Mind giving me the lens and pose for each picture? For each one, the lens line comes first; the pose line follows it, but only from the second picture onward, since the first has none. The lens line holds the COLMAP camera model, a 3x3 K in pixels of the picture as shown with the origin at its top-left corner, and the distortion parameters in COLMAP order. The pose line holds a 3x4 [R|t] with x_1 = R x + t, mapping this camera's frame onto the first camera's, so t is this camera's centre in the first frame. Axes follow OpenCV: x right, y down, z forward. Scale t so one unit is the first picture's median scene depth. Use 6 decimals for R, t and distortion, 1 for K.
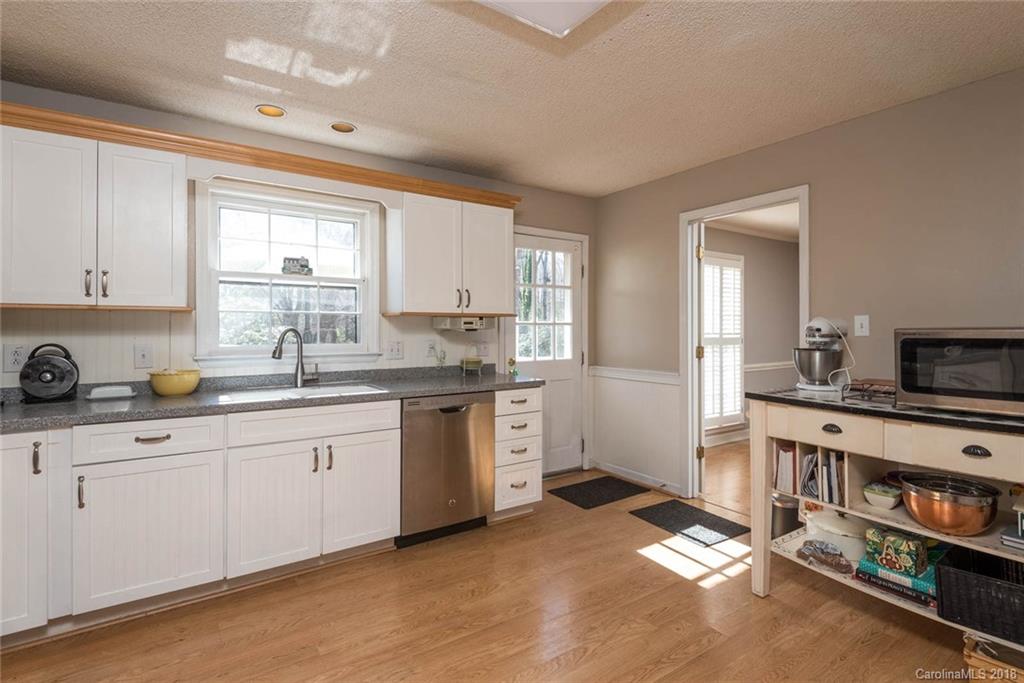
lens RADIAL K [[471.7, 0, 512.7], [0, 471.7, 331.1], [0, 0, 1]] dist [0.000414, 0.000003]
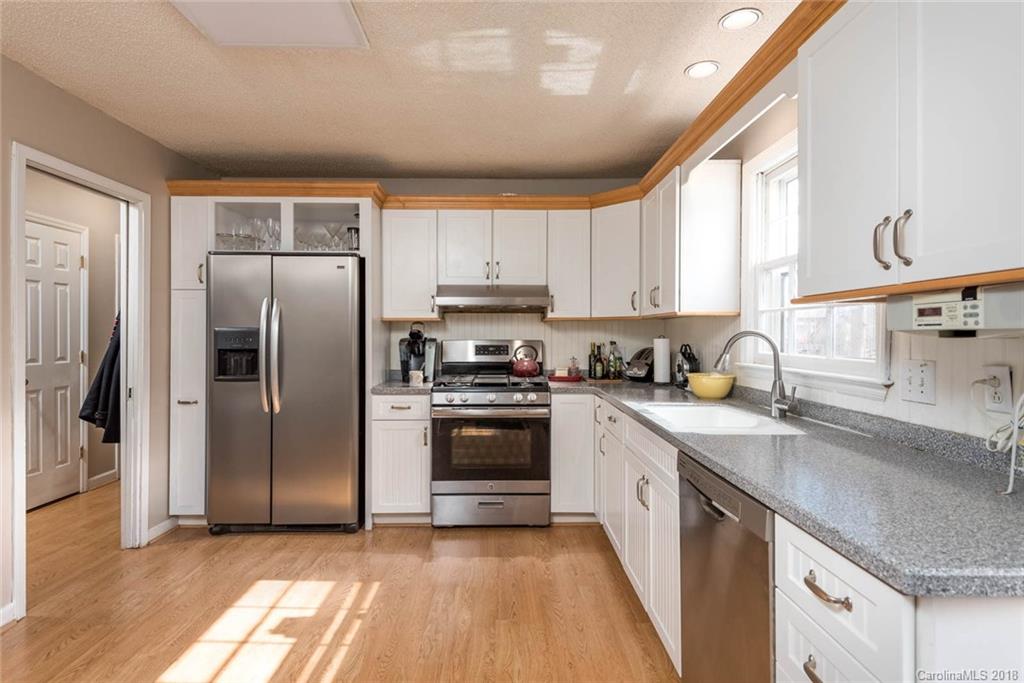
lens RADIAL K [[548.9, 0, 512.5], [0, 548.9, 337.4], [0, 0, 1]] dist [0.000109, 0.000041]
pose [[-0.546746, 0.004945, -0.837284, 0.558430], [-0.007196, 0.999918, 0.010605, -0.002908], [0.837268, 0.011824, -0.546665, 1.461413]]
